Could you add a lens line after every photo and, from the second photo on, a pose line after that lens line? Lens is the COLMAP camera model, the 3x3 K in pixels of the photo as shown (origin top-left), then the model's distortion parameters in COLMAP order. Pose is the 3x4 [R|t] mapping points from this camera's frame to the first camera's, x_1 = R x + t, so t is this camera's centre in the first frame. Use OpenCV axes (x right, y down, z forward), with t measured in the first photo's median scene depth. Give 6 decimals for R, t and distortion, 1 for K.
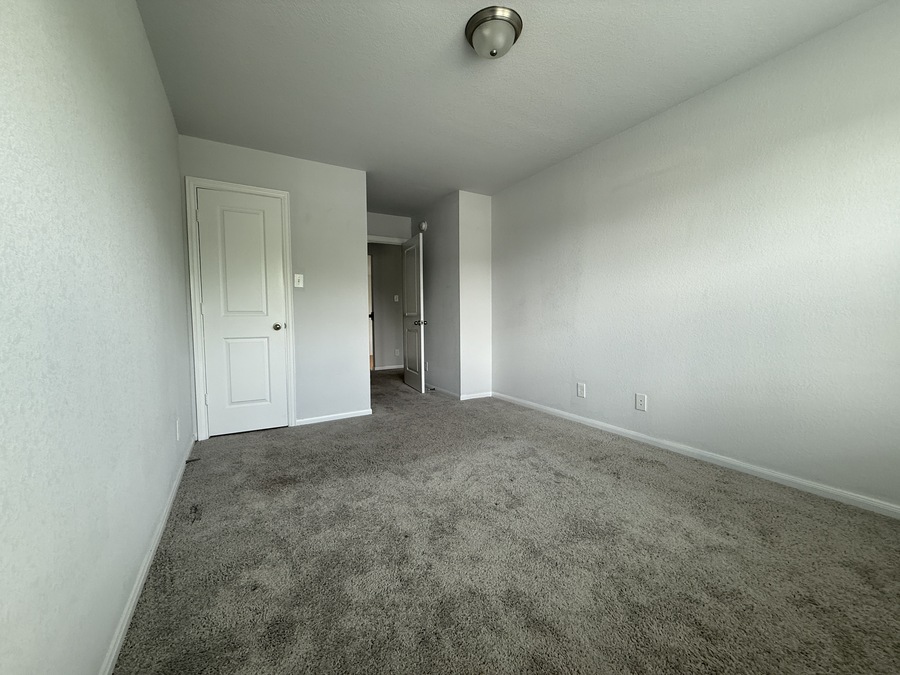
lens RADIAL K [[359.2, 0, 447.9], [0, 359.2, 337.2], [0, 0, 1]] dist [-0.000854, -0.000200]
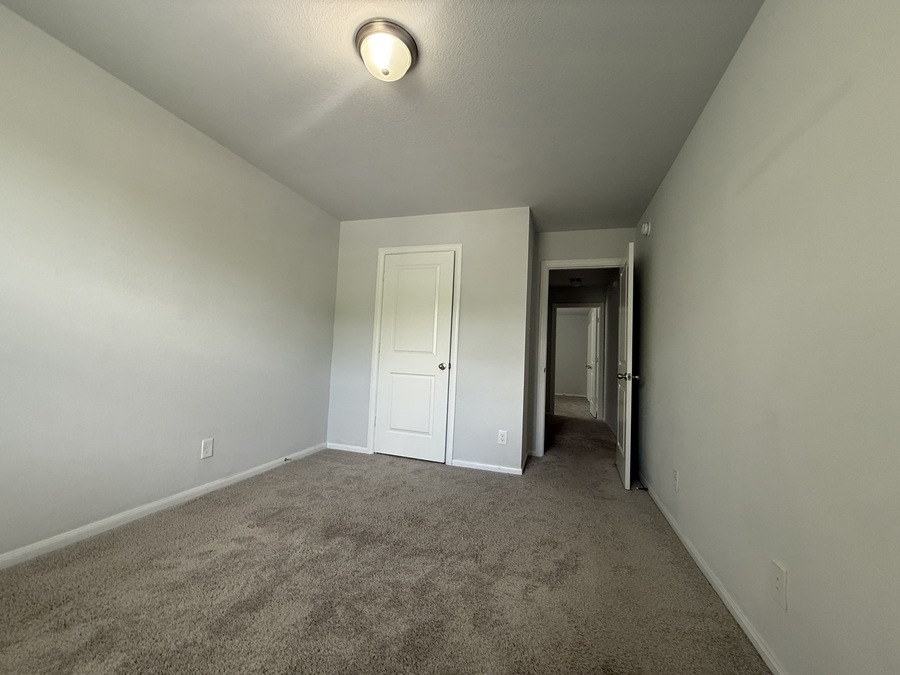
lens RADIAL K [[359.2, 0, 447.9], [0, 359.2, 337.2], [0, 0, 1]] dist [-0.000854, -0.000200]
pose [[0.656978, -0.007221, -0.753875, 0.353327], [-0.094714, 0.991241, -0.092035, -0.019183], [0.747936, 0.131867, 0.650540, 0.293902]]
